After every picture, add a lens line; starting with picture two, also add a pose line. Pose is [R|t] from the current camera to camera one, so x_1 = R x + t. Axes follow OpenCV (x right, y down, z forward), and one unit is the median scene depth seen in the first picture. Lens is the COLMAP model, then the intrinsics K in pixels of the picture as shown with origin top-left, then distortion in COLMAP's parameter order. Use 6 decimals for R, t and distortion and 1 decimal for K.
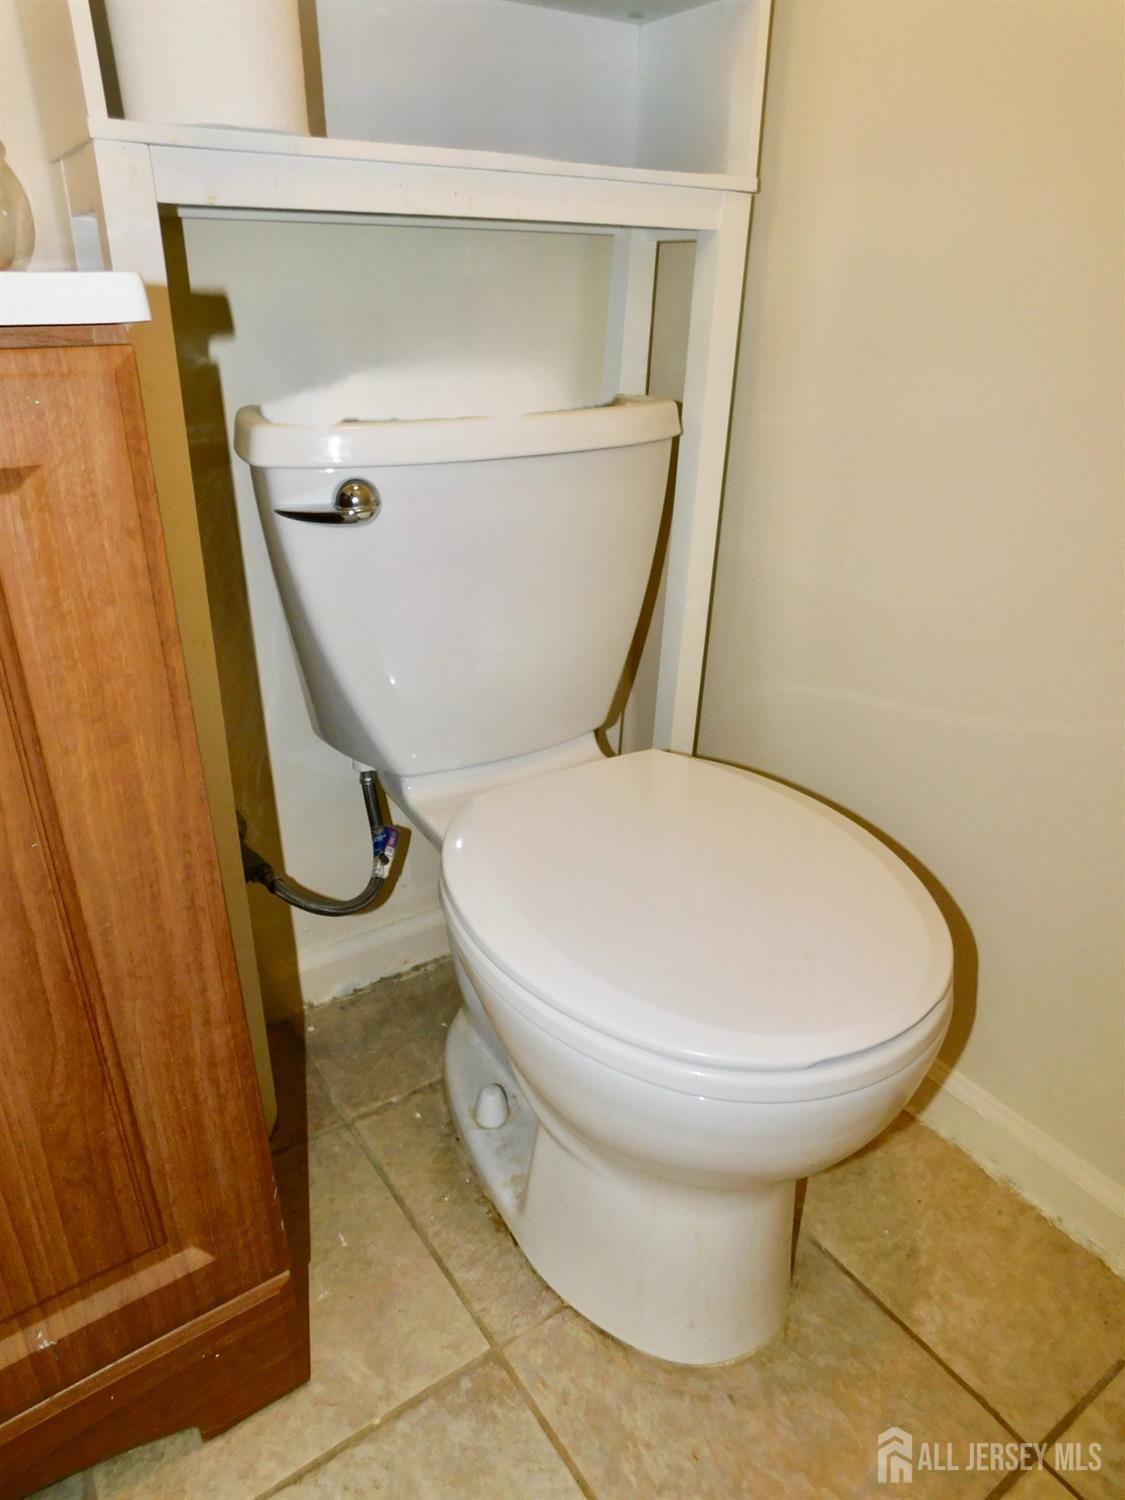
lens RADIAL K [[1001.5, 0, 552.5], [0, 1001.5, 748.6], [0, 0, 1]] dist [-0.057963, 0.049096]
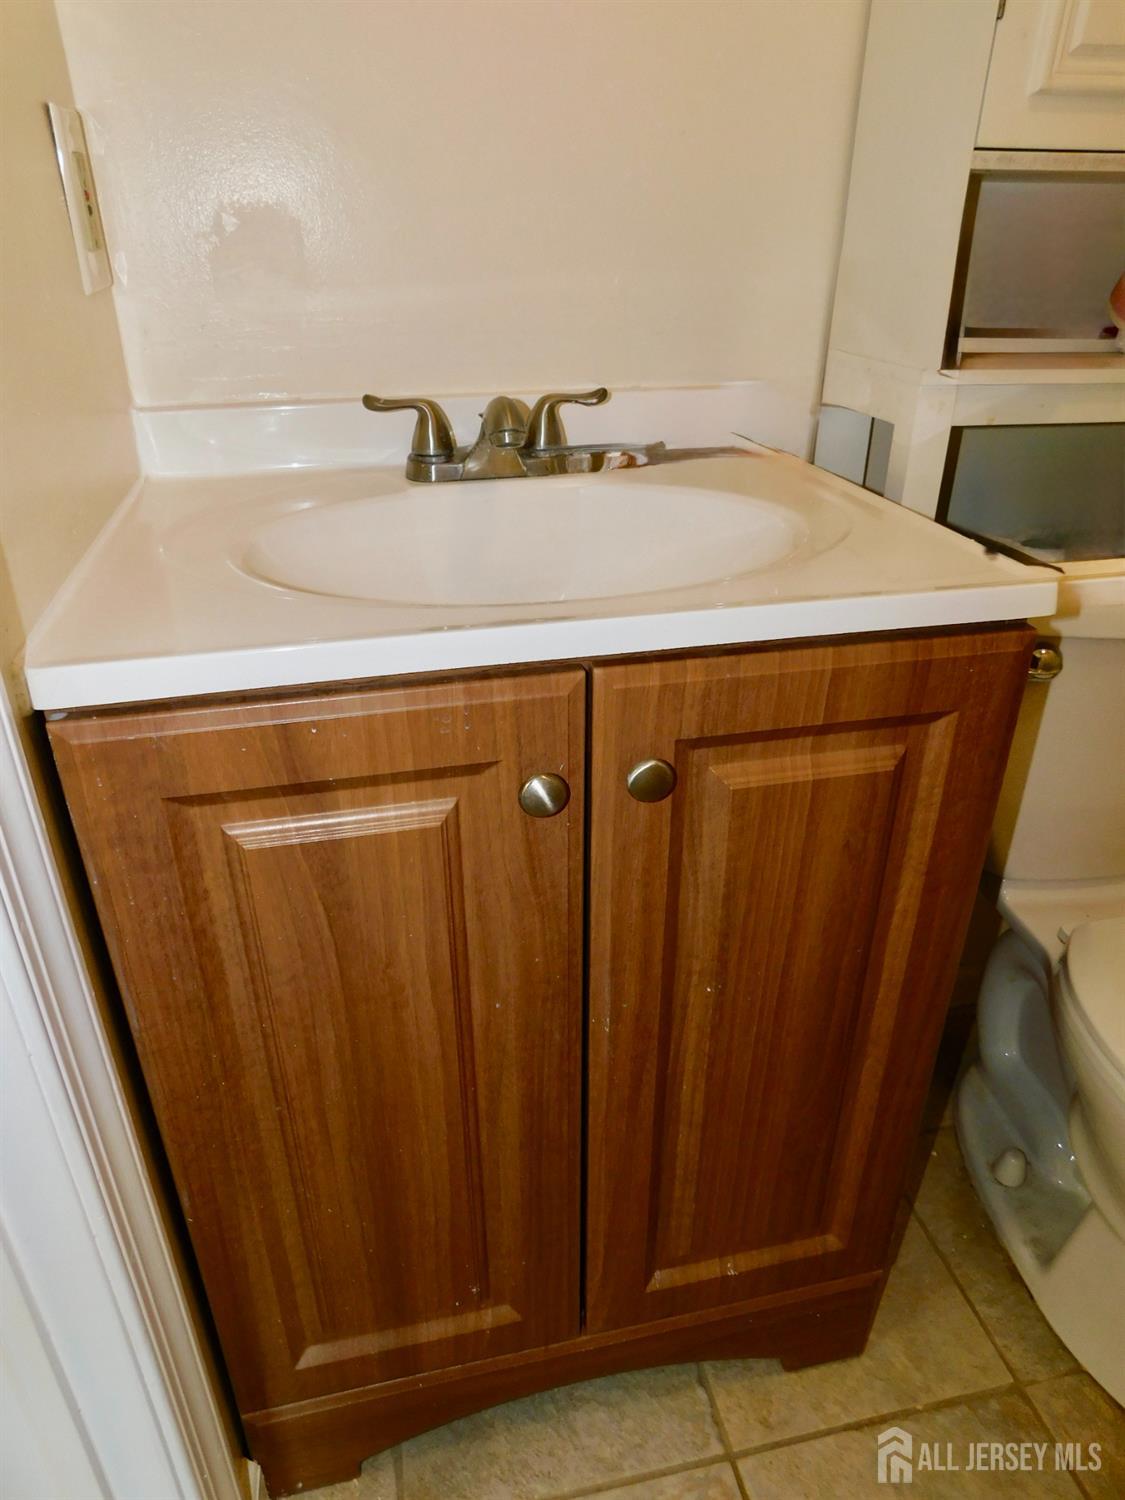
lens RADIAL K [[1001.5, 0, 563.0], [0, 1001.5, 758.1], [0, 0, 1]] dist [-0.057963, 0.049096]
pose [[0.923773, 0.173159, -0.341554, -0.289242], [-0.156887, 0.984770, 0.074934, -0.126625], [0.349328, -0.015637, 0.936870, -0.272589]]
